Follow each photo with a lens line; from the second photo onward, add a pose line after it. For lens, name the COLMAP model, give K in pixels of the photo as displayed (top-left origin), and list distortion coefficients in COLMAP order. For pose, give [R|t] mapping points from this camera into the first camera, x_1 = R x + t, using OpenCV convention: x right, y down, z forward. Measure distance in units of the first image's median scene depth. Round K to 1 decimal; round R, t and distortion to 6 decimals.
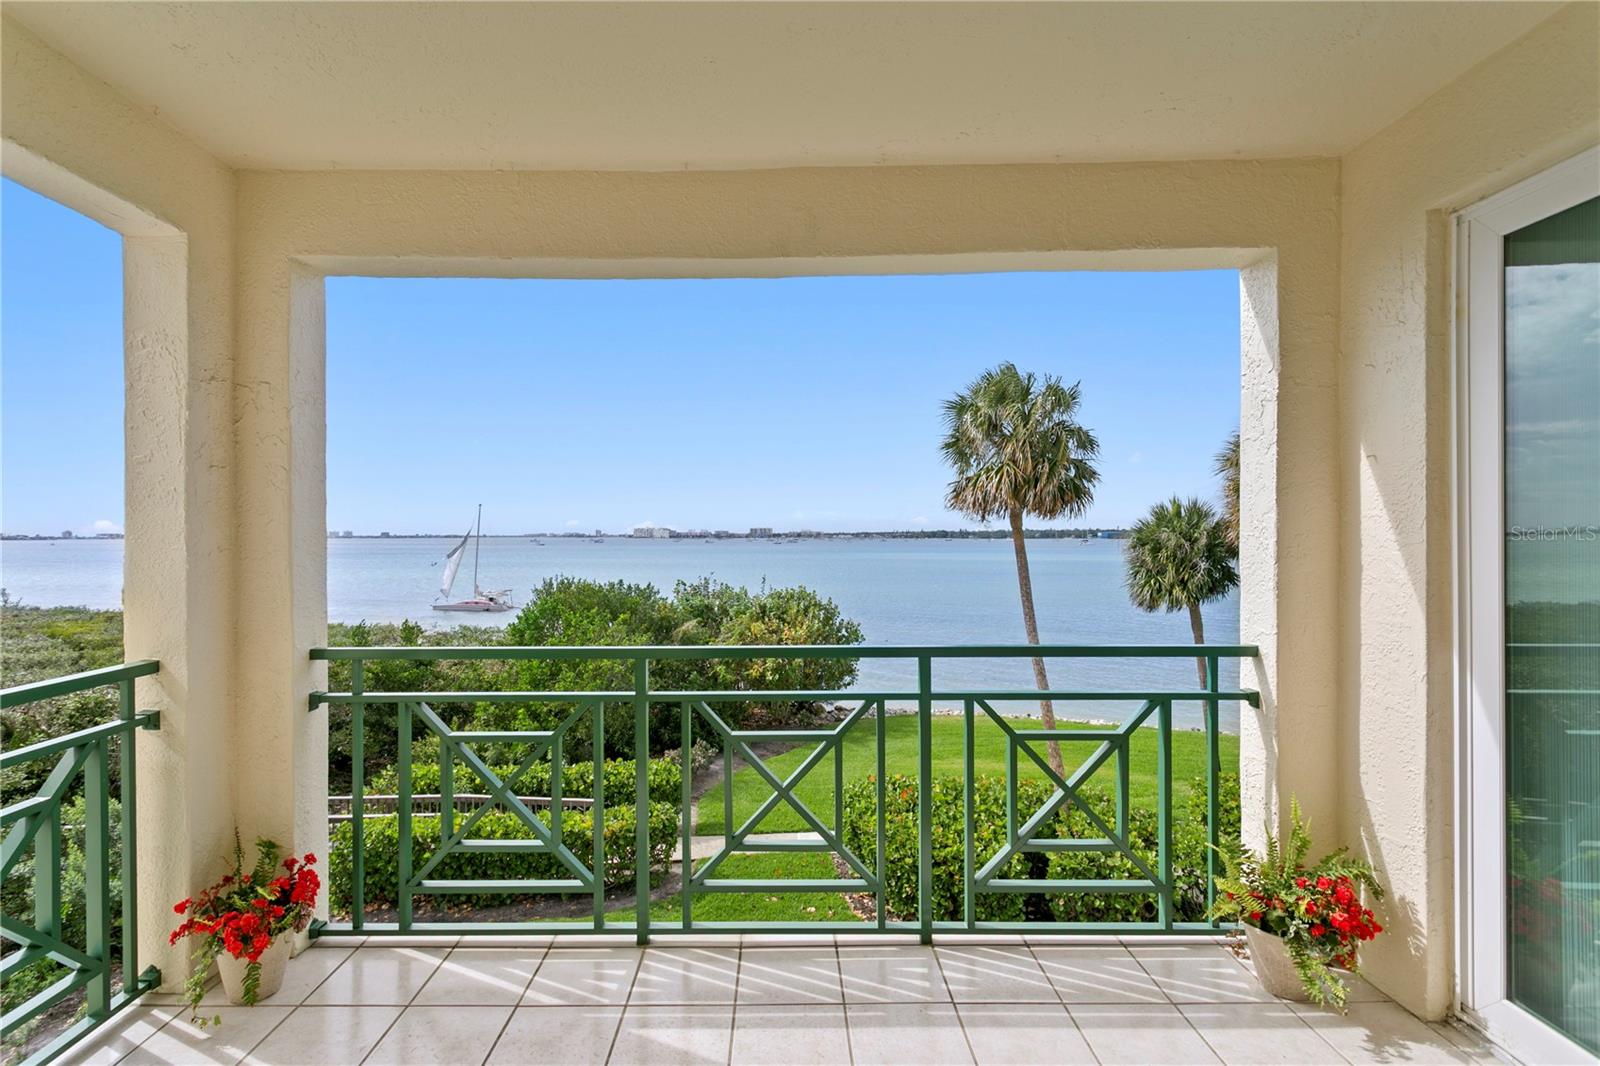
lens RADIAL K [[756.1, 0, 780.8], [0, 756.1, 537.1], [0, 0, 1]] dist [0.005780, 0.001412]
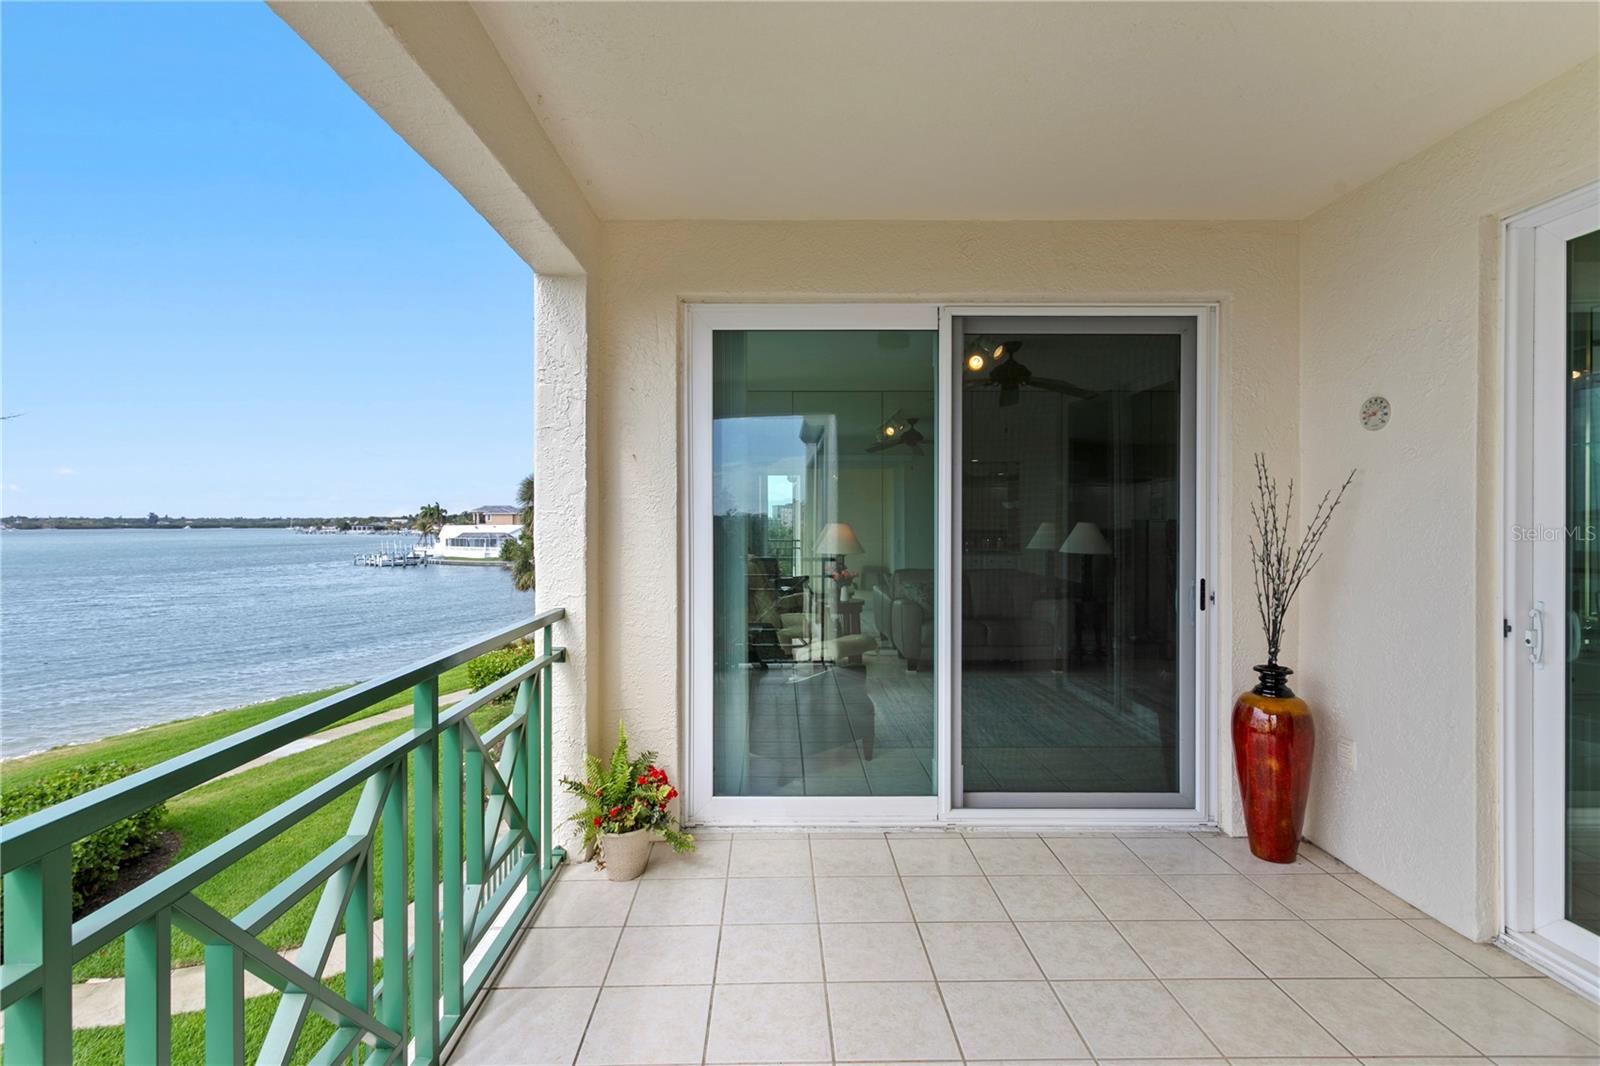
lens RADIAL K [[756.1, 0, 785.8], [0, 756.1, 523.2], [0, 0, 1]] dist [0.005780, 0.001412]
pose [[-0.008675, 0.001893, 0.999961, -0.138732], [0.003970, 0.999990, -0.001859, 0.004513], [-0.999954, 0.003953, -0.008682, 0.175567]]
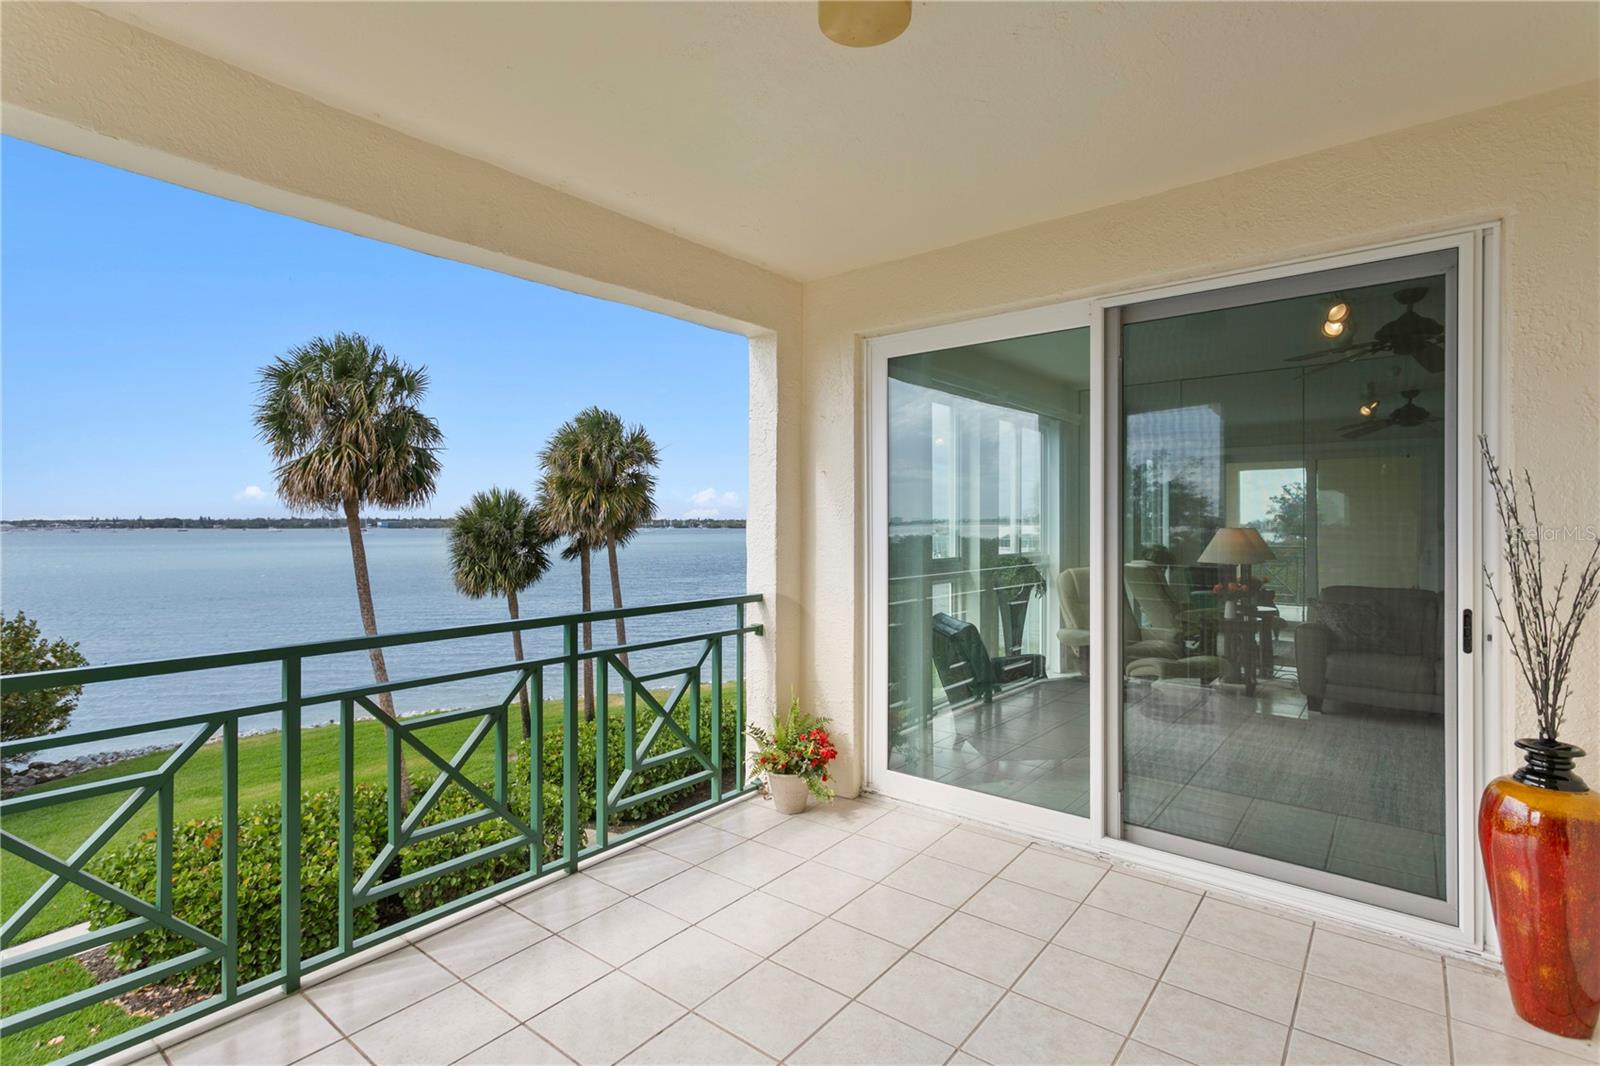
lens RADIAL K [[756.1, 0, 781.8], [0, 756.1, 521.1], [0, 0, 1]] dist [0.005780, 0.001412]
pose [[0.632654, 0.007240, 0.774401, -0.131291], [-0.001597, 0.999966, -0.008044, 0.003239], [-0.774433, 0.003852, 0.632644, 0.006795]]
